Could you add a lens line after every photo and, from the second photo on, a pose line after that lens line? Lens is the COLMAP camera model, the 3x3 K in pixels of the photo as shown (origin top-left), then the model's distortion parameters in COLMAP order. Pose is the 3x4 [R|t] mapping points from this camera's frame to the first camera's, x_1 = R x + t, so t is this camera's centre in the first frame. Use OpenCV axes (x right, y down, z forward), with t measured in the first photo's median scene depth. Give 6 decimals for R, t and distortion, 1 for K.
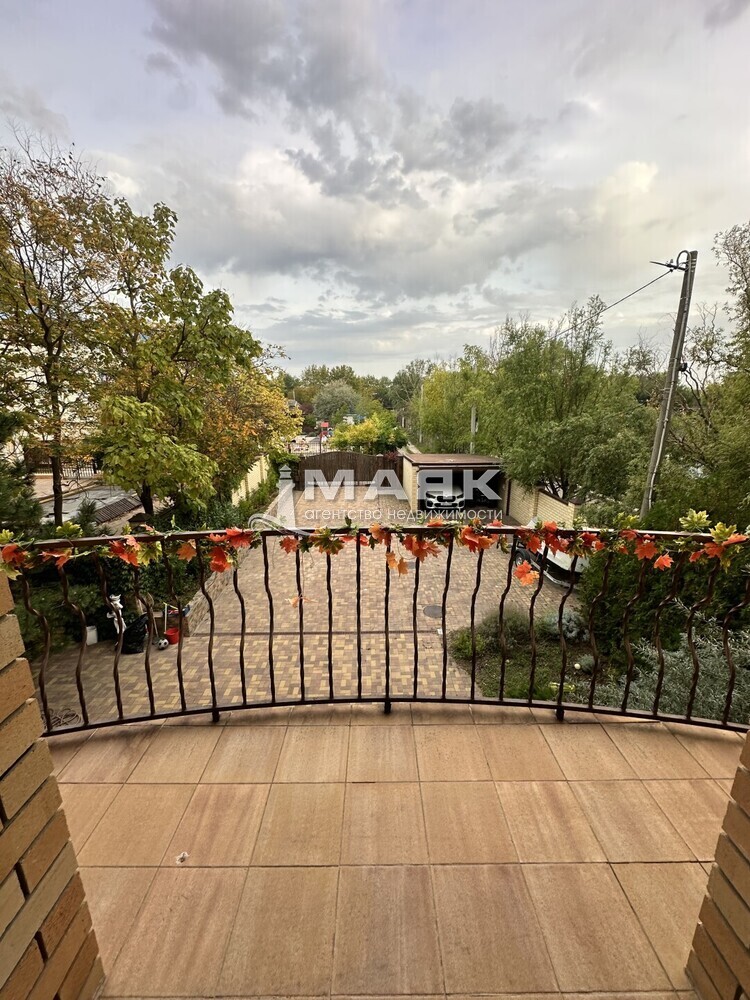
lens RADIAL K [[399.9, 0, 374.7], [0, 399.9, 497.9], [0, 0, 1]] dist [-0.006245, 0.001046]
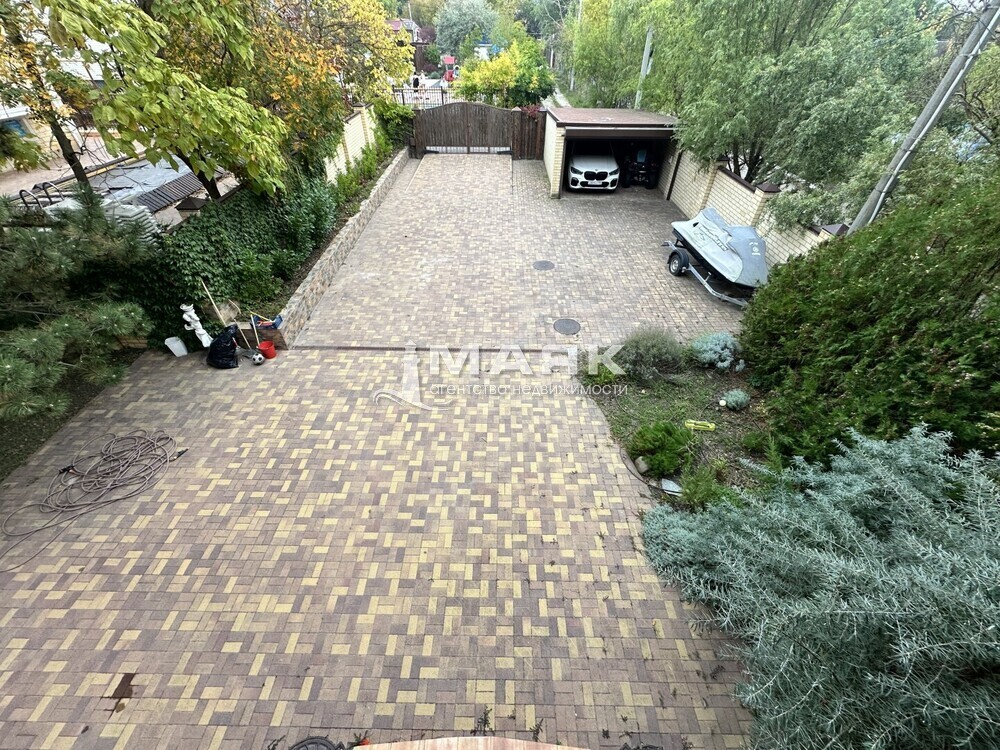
lens RADIAL K [[399.9, 0, 499.0], [0, 399.9, 375.7], [0, 0, 1]] dist [-0.006245, 0.001046]
pose [[0.999311, 0.031106, -0.020261, 0.021434], [-0.018059, 0.884202, 0.466755, -0.020996], [0.032433, -0.466068, 0.884154, 0.158037]]
